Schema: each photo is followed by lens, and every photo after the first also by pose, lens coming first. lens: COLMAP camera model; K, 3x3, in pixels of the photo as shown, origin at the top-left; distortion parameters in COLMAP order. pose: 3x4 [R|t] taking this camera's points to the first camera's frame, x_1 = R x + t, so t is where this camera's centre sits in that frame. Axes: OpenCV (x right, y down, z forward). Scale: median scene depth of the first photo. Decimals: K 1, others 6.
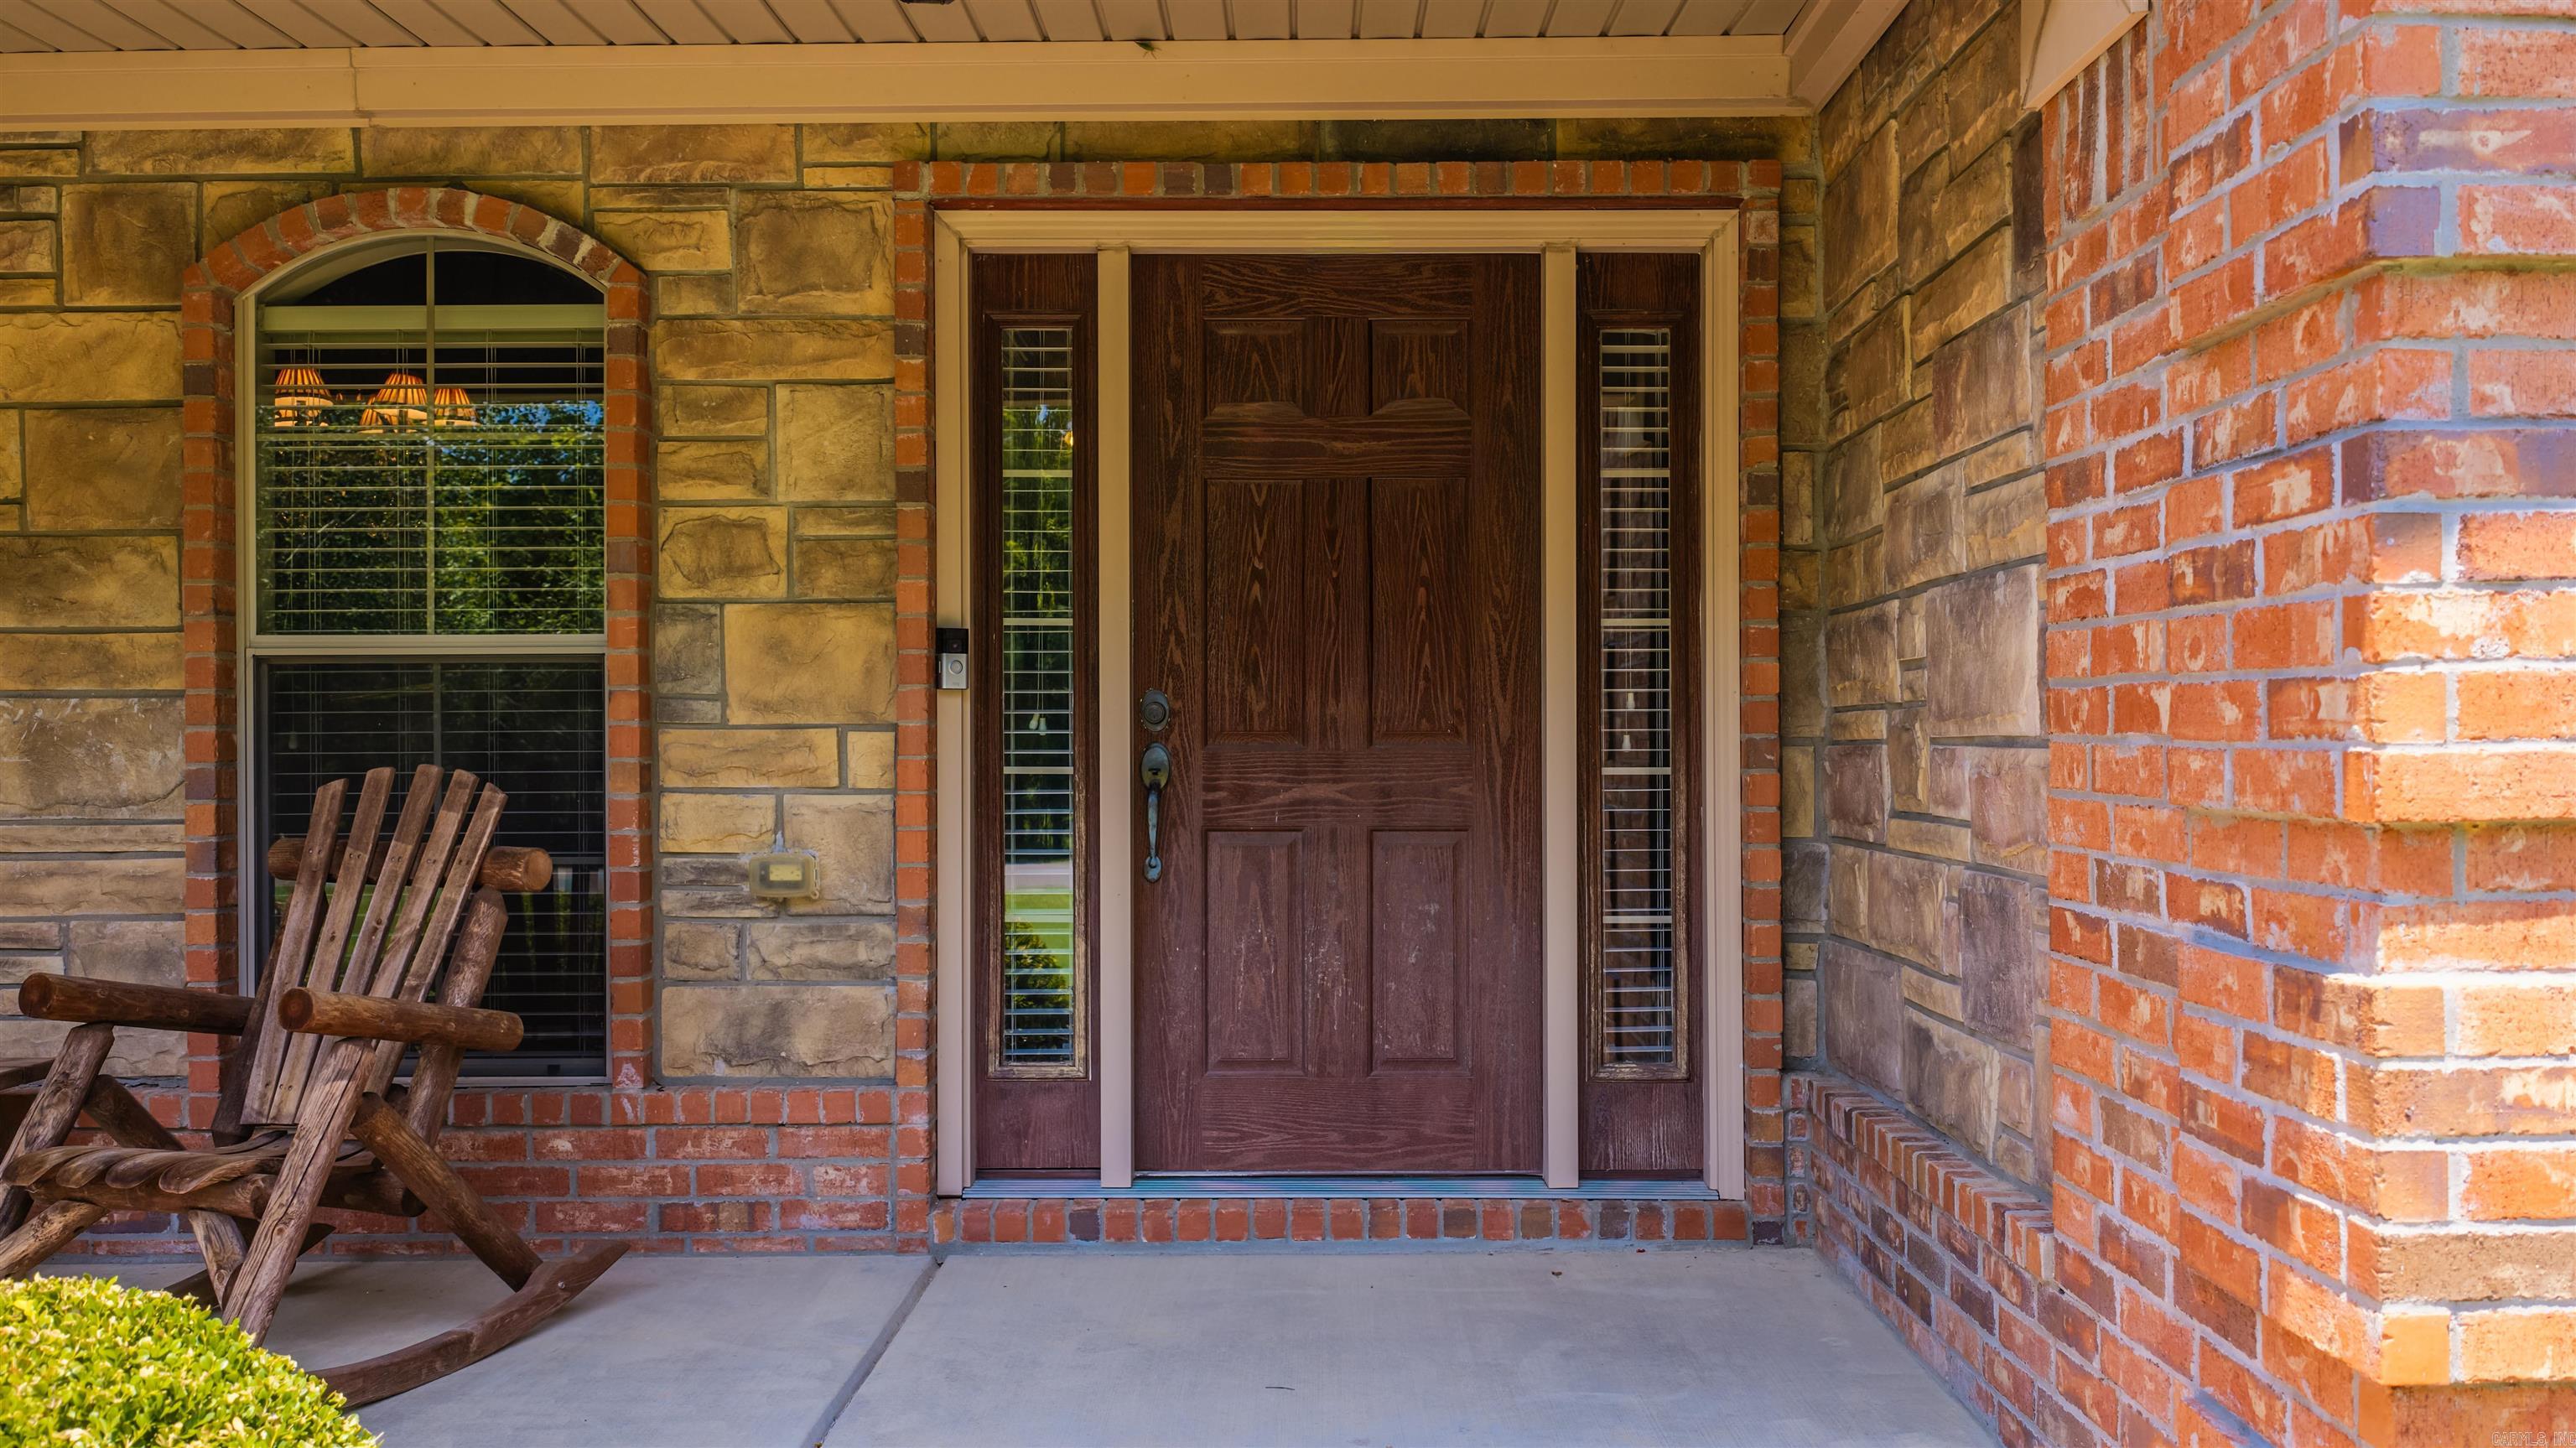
lens RADIAL K [[2140.5, 0, 1290.8], [0, 2140.5, 731.9], [0, 0, 1]] dist [0.039374, -0.079436]
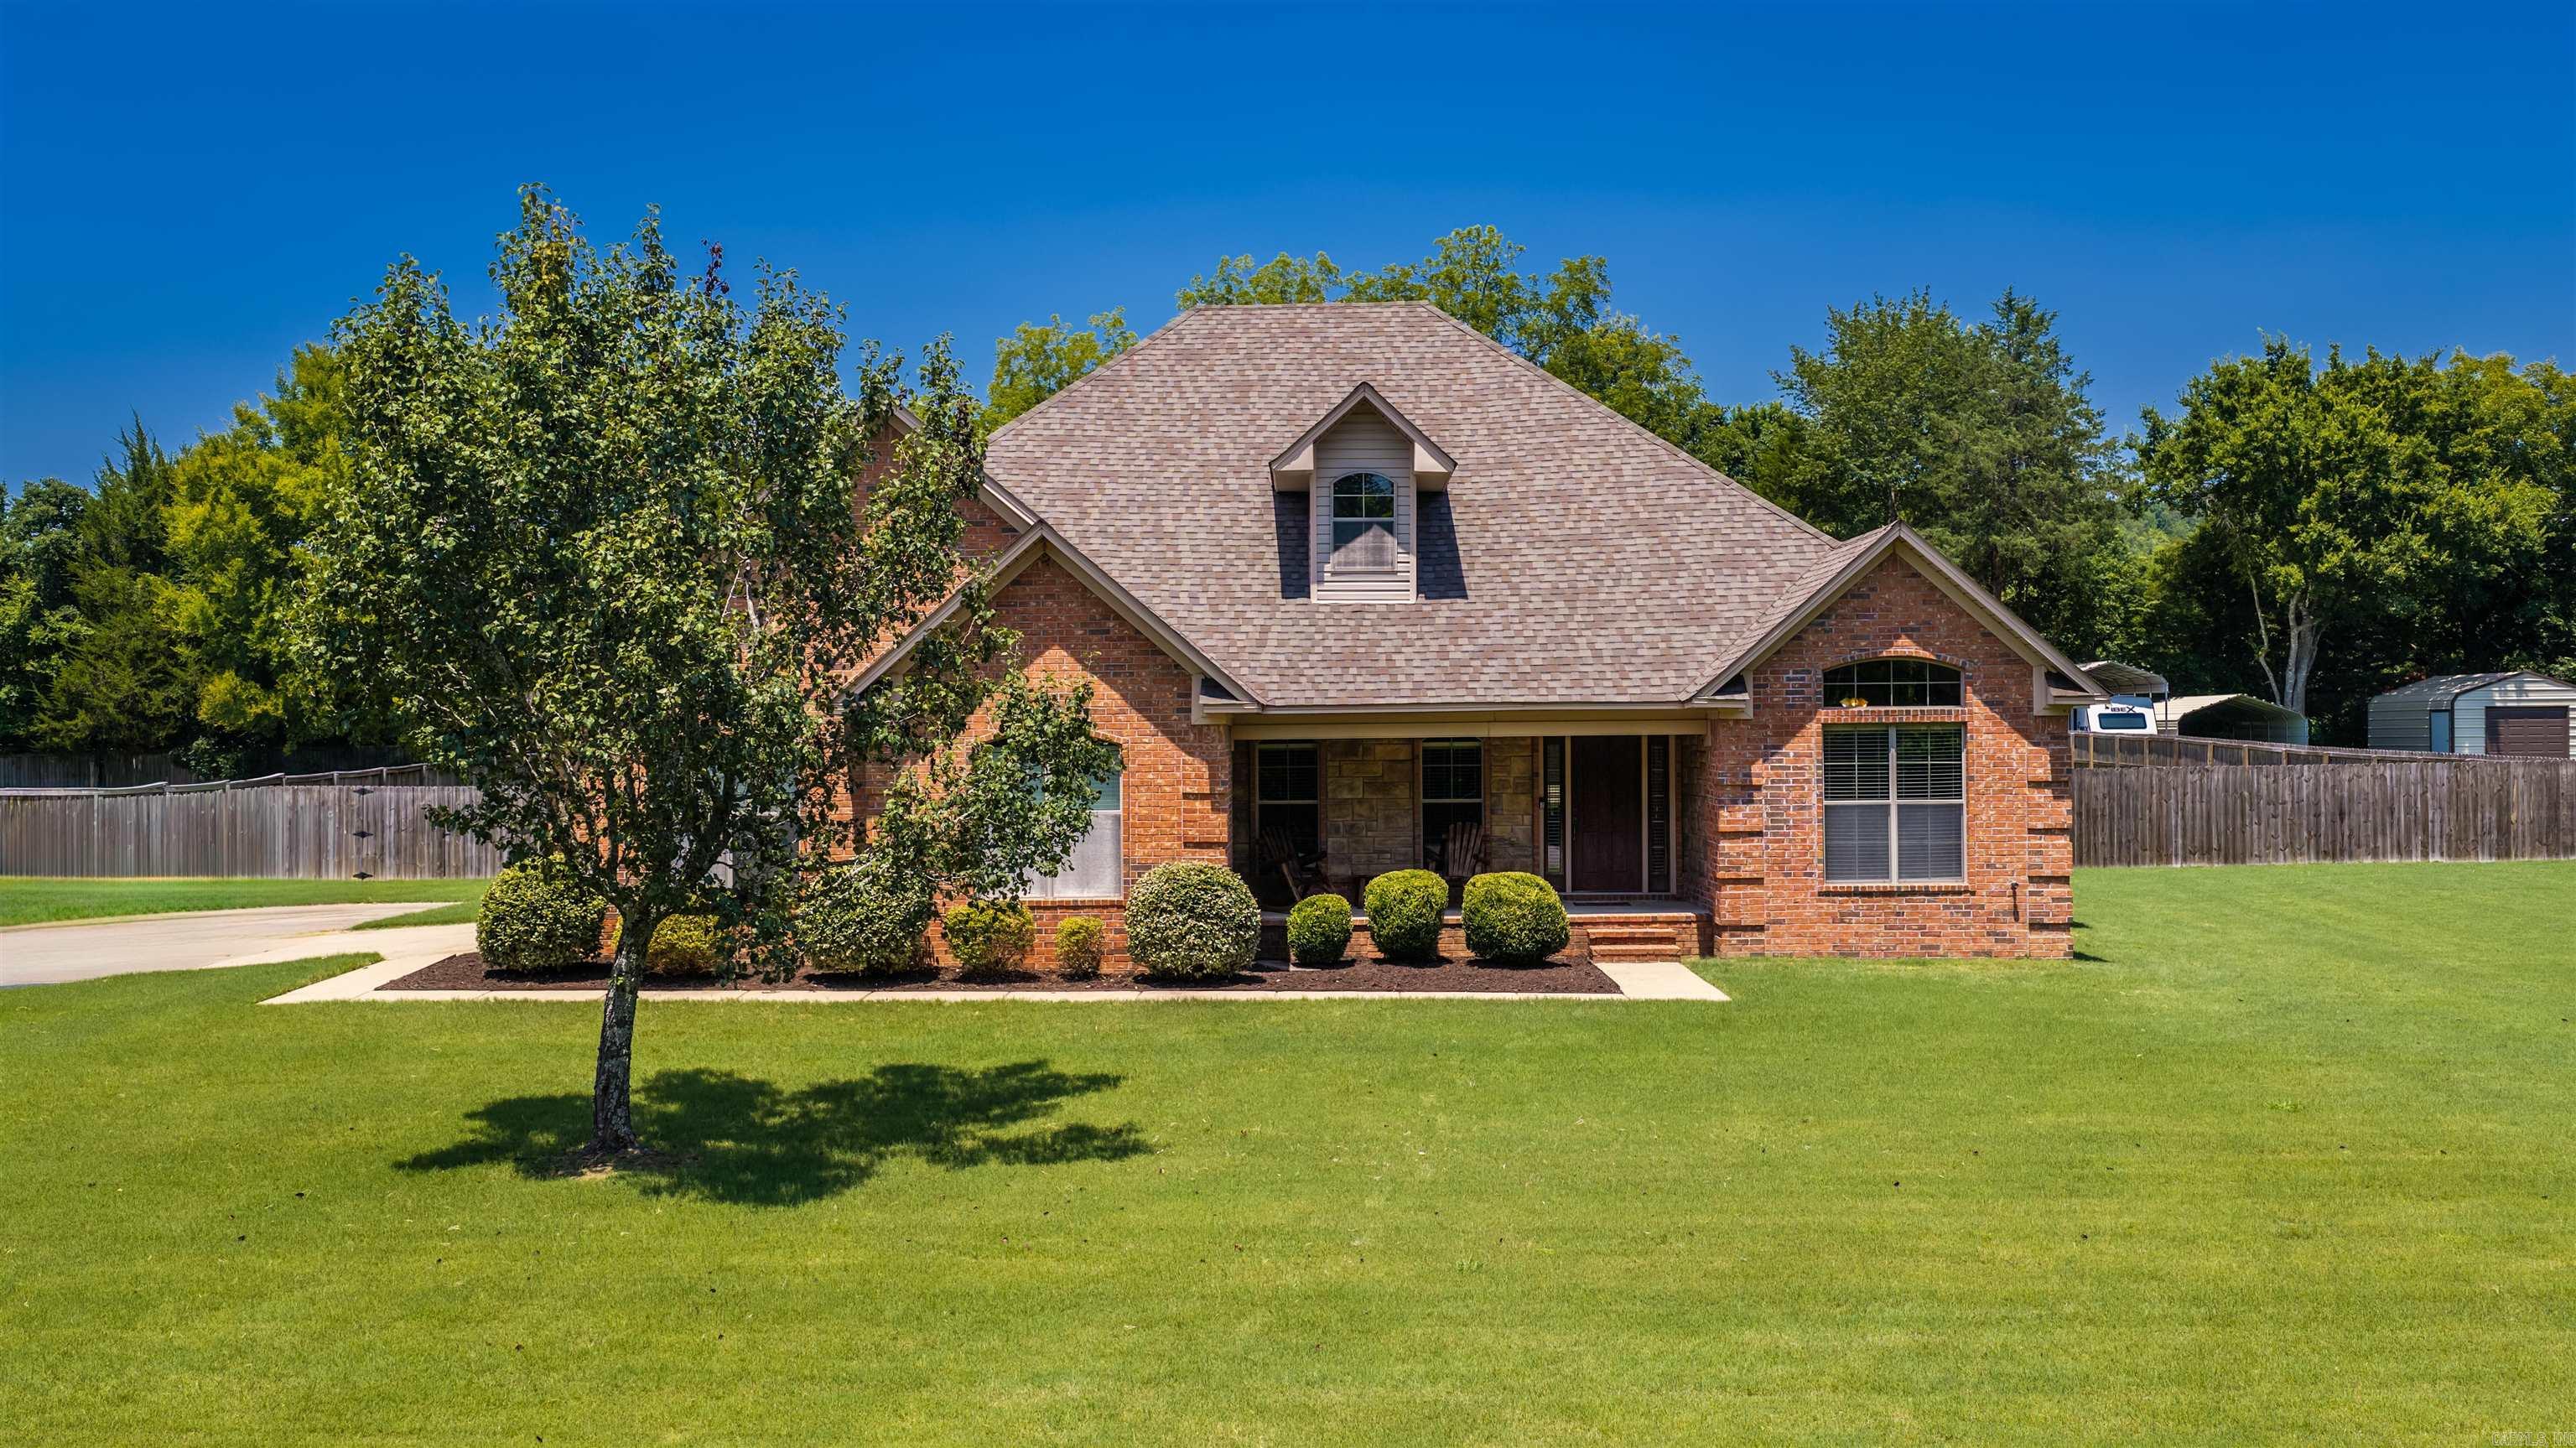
lens RADIAL K [[2184.7, 0, 1288.0], [0, 2184.7, 724.0], [0, 0, 1]] dist [0.046094, -0.082030]
pose [[0.999963, -0.003449, -0.007864, -1.005430], [0.003443, 0.999994, -0.000864, -0.309455], [0.007867, 0.000837, 0.999969, -6.251809]]
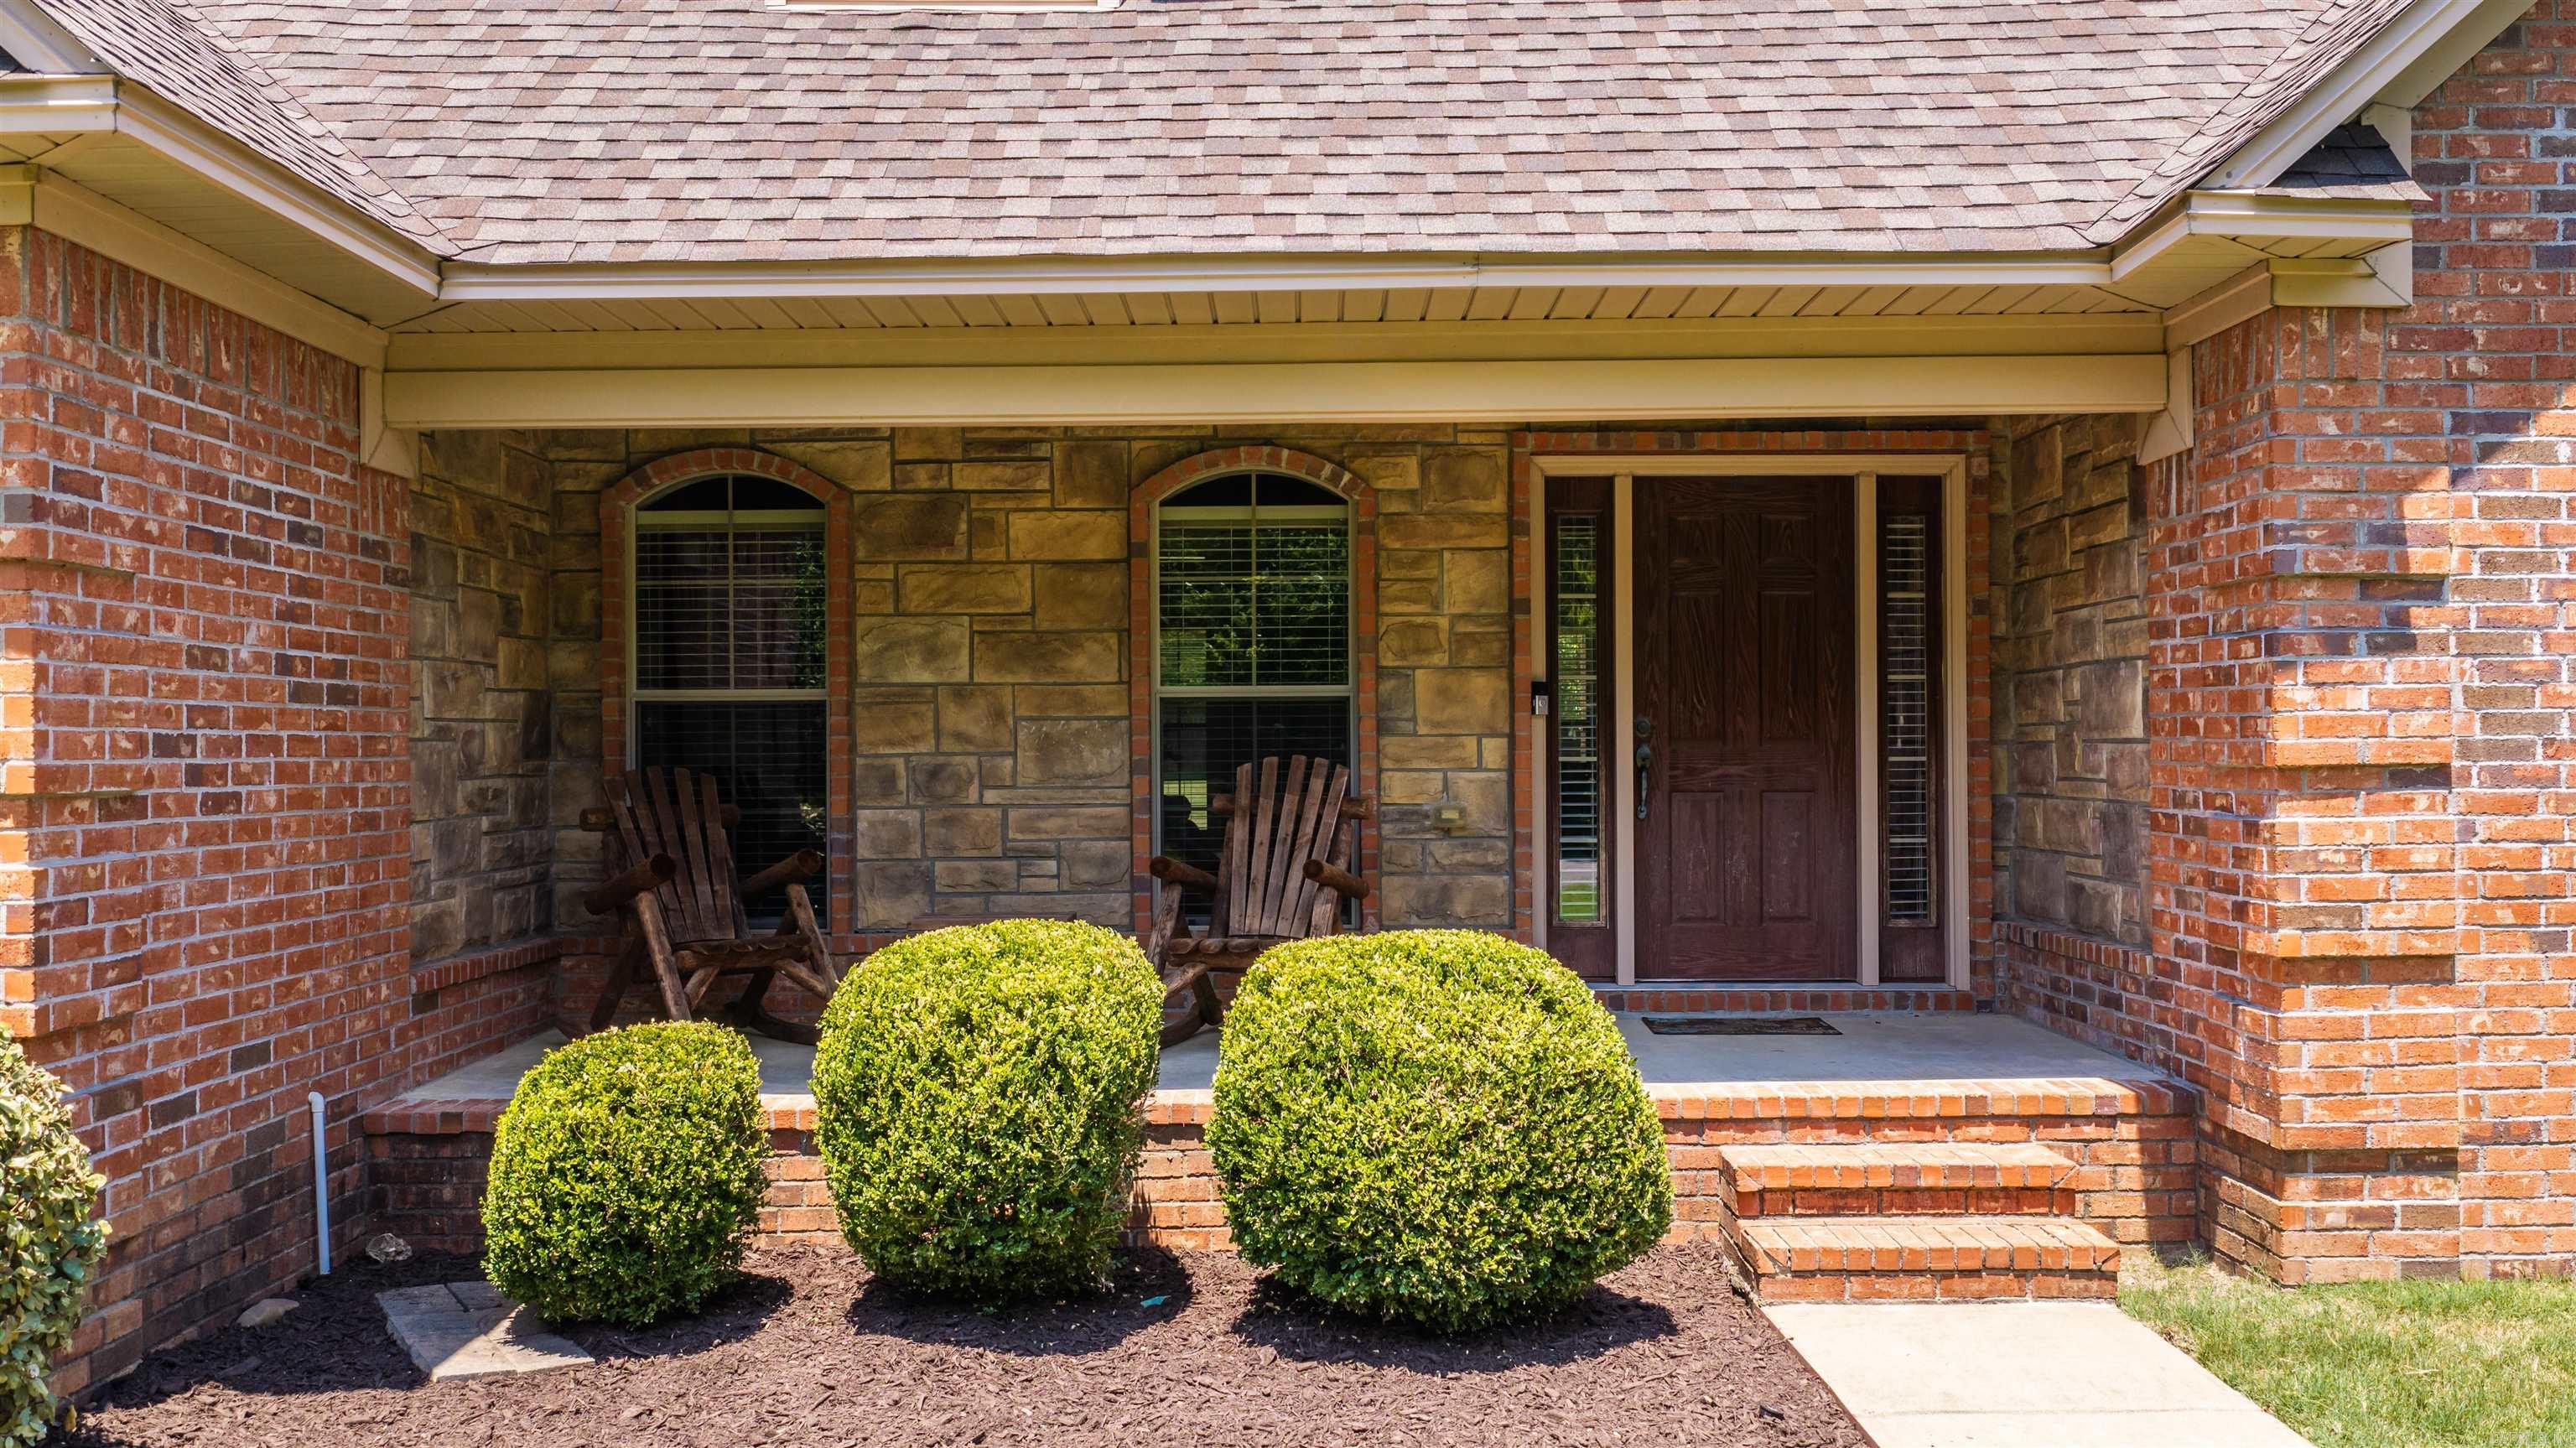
lens RADIAL K [[2217.8, 0, 1283.4], [0, 2217.8, 731.4], [0, 0, 1]] dist [0.033260, -0.077932]
pose [[0.999992, -0.001770, 0.003474, -0.479385], [0.001786, 0.999988, -0.004601, 0.003536], [-0.003466, 0.004607, 0.999983, -1.133280]]
